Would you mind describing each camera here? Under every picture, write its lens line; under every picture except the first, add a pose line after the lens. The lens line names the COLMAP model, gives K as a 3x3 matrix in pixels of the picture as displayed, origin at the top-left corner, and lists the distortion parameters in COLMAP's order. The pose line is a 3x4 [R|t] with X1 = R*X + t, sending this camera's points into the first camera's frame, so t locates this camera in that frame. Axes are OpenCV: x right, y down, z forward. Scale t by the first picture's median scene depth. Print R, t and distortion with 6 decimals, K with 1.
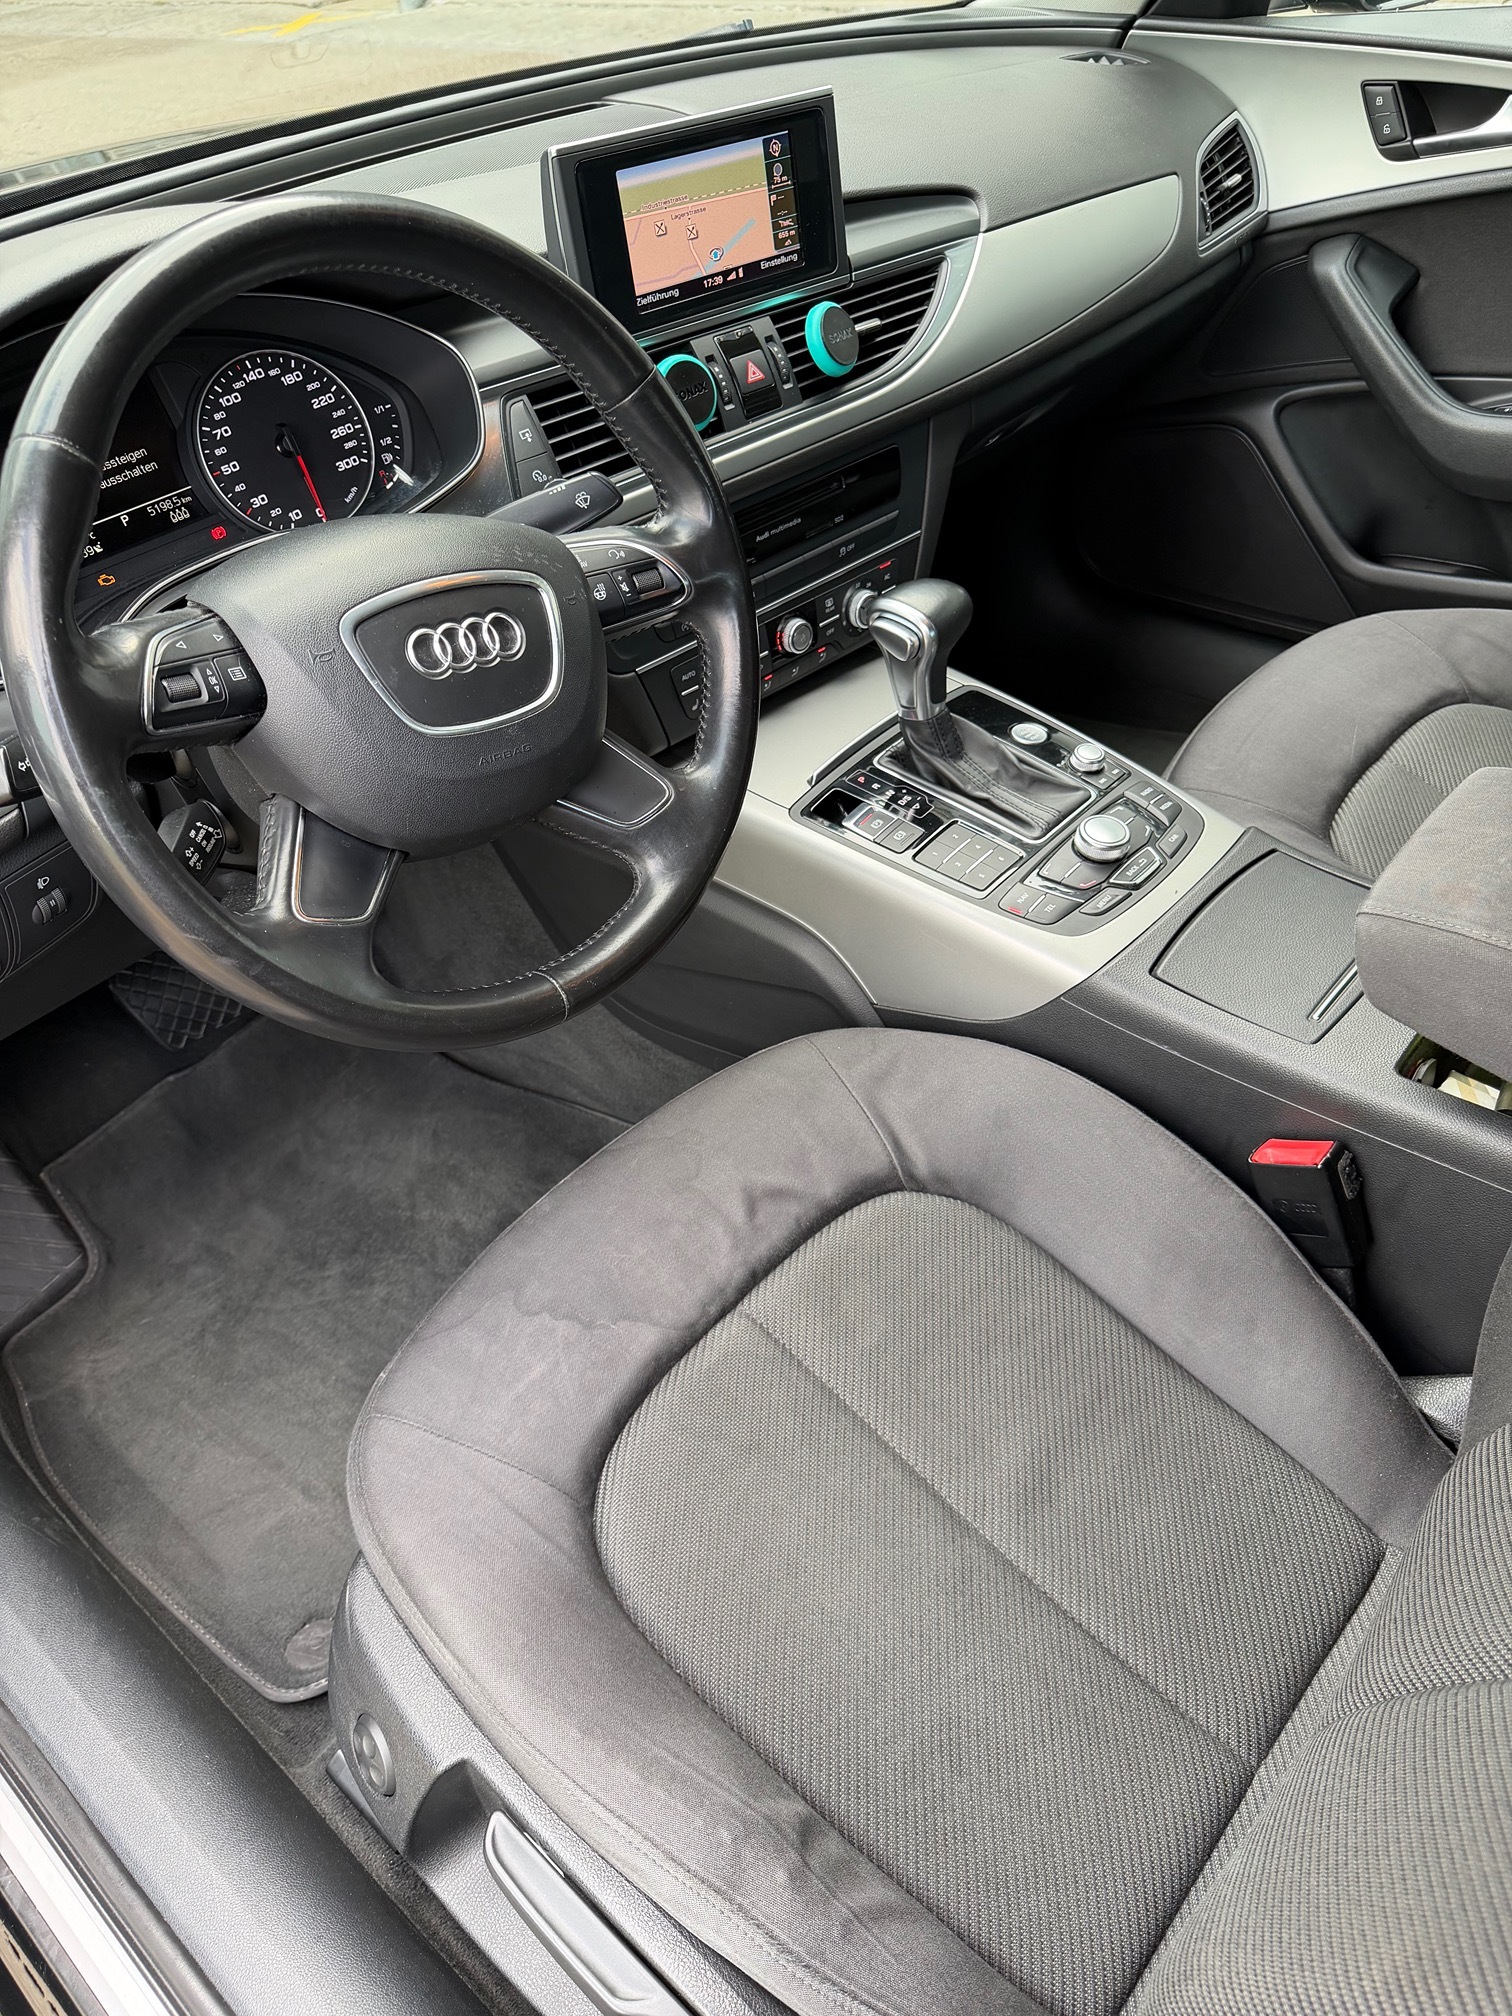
lens RADIAL K [[1413.1, 0, 757.0], [0, 1413.1, 1003.5], [0, 0, 1]] dist [0.044224, -0.065064]
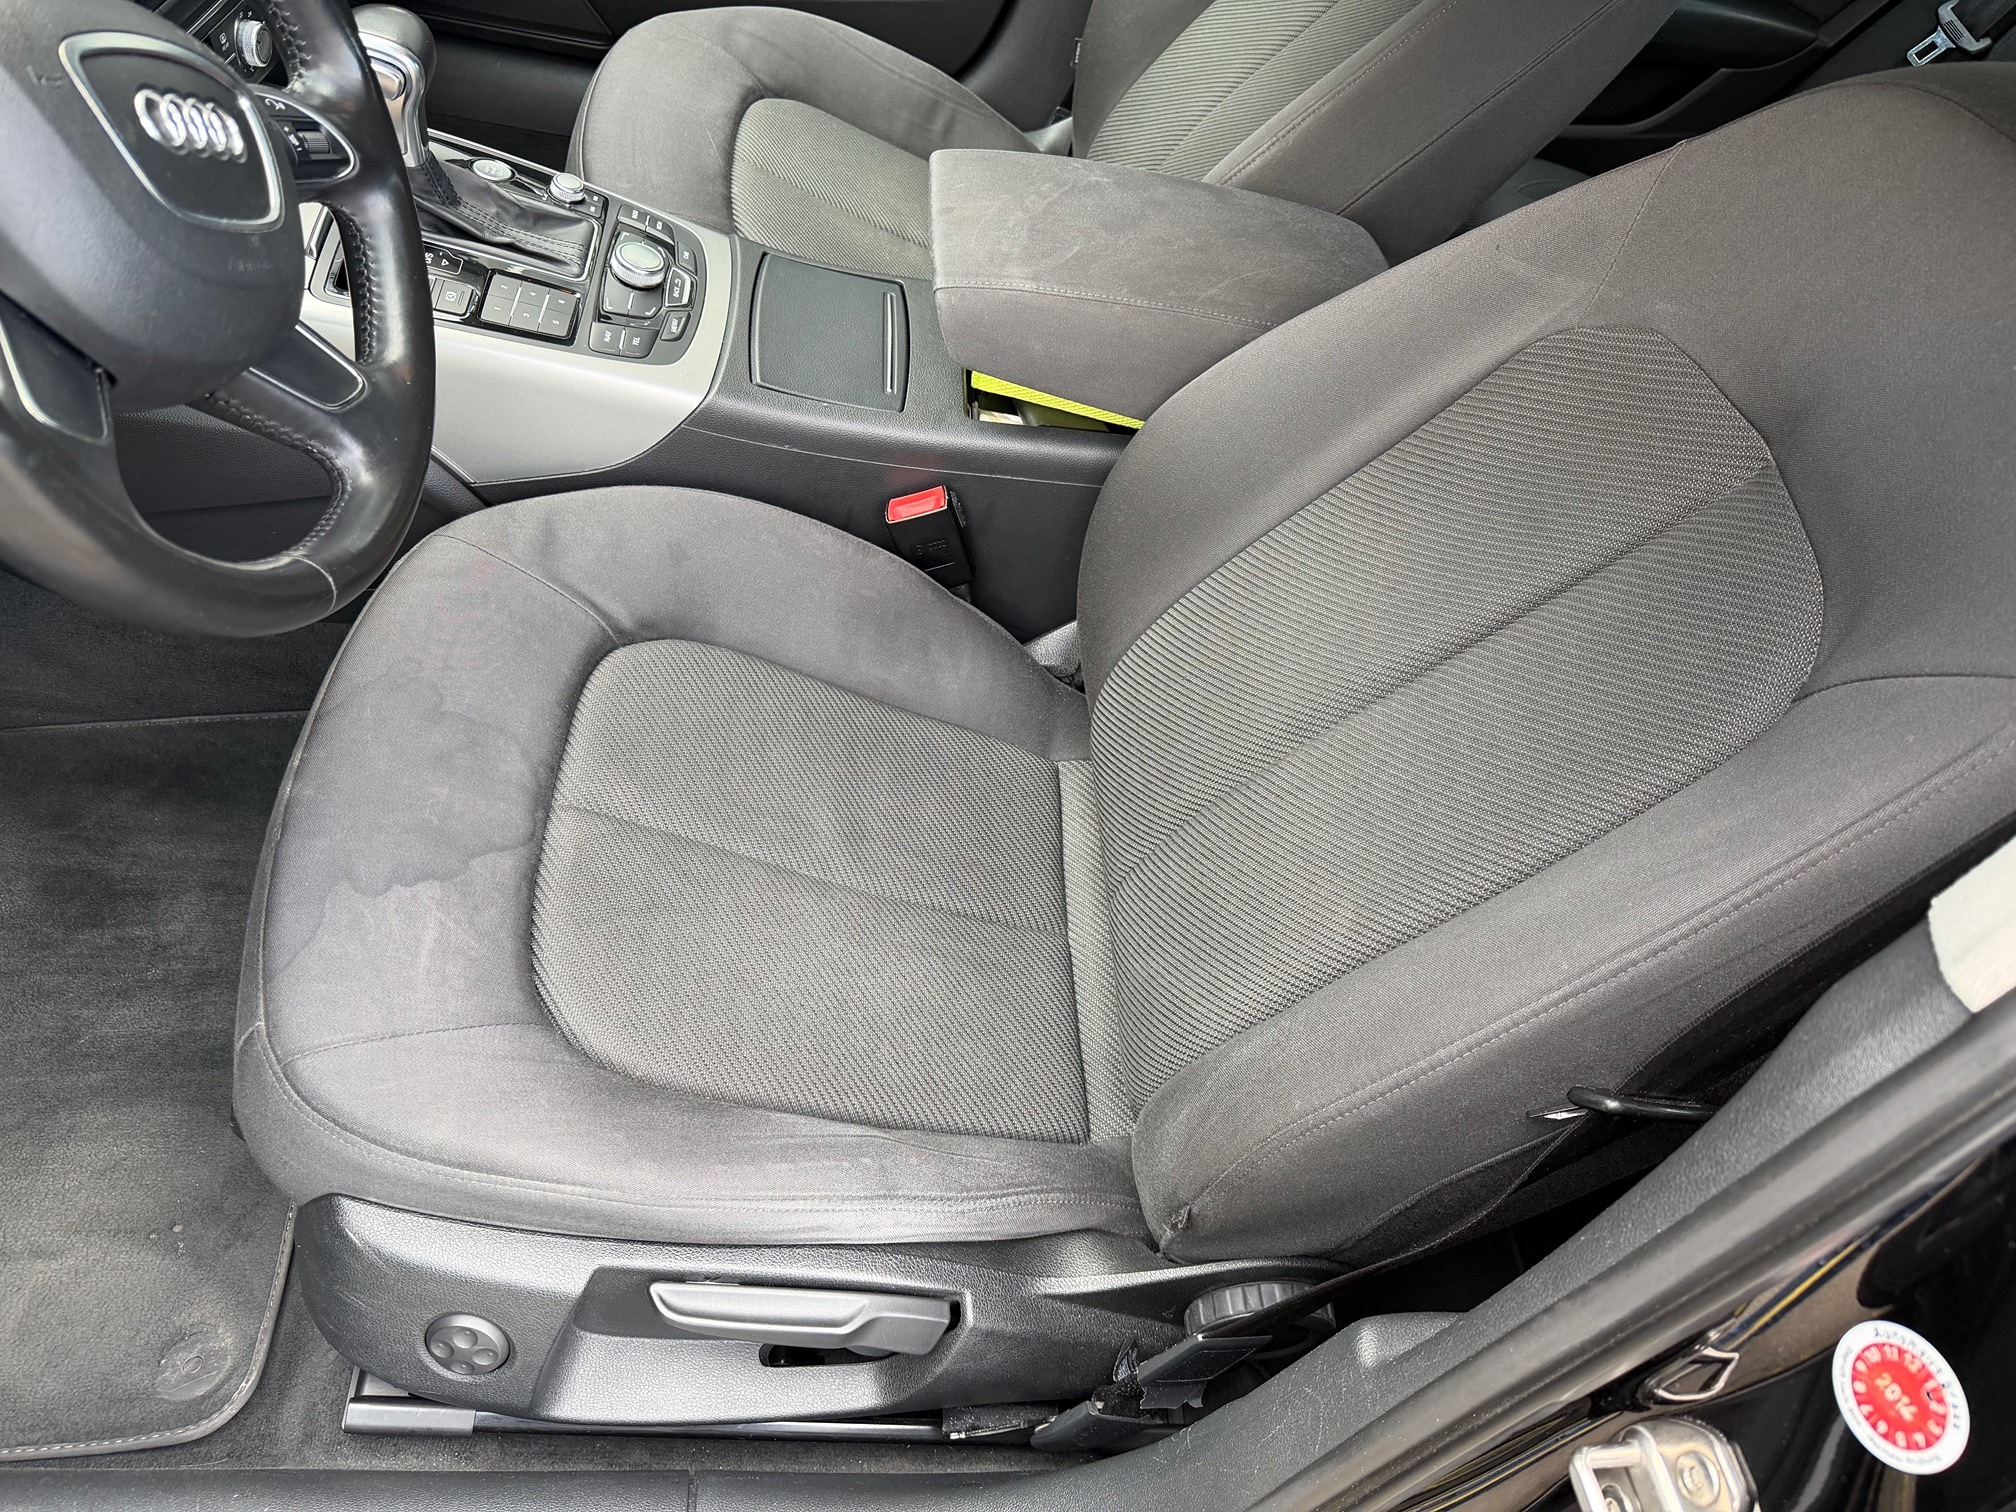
lens RADIAL K [[1413.1, 0, 968.1], [0, 1413.1, 761.2], [0, 0, 1]] dist [0.044224, -0.065064]
pose [[0.691812, -0.381761, 0.612907, -0.356113], [0.241603, 0.922268, 0.301745, -0.038728], [-0.680459, -0.060670, 0.730270, 0.058808]]
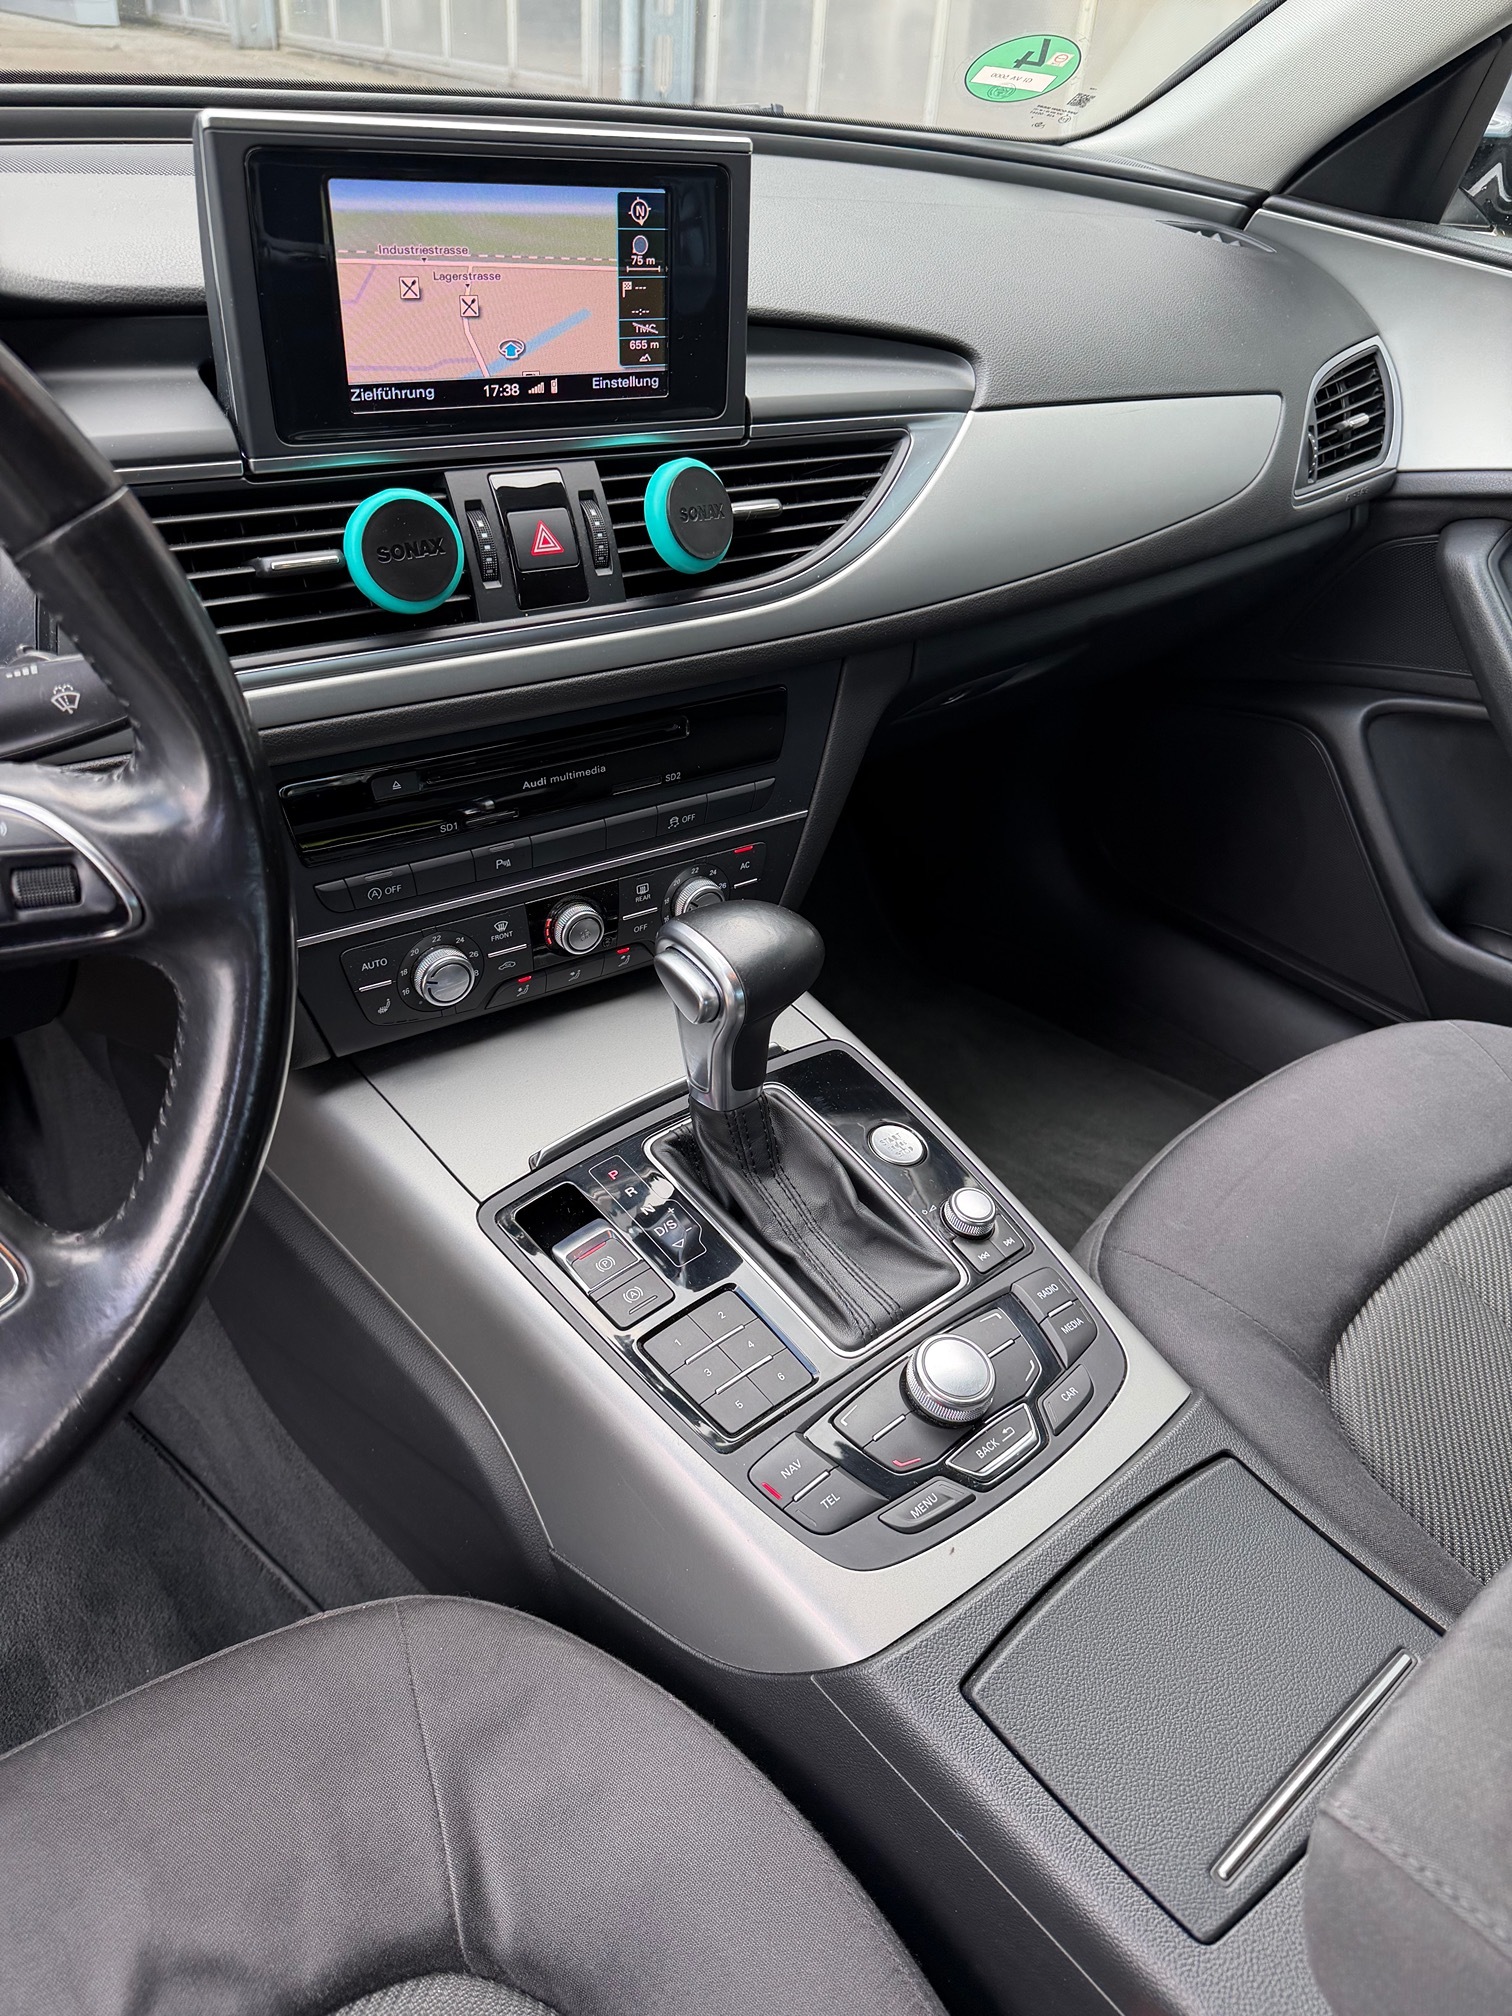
lens RADIAL K [[1413.1, 0, 768.3], [0, 1413.1, 1025.1], [0, 0, 1]] dist [0.044224, -0.065064]
pose [[0.979468, 0.200923, -0.016506, 0.145496], [-0.201600, 0.976243, -0.079422, -0.198346], [0.000156, 0.081119, 0.996704, 0.378520]]
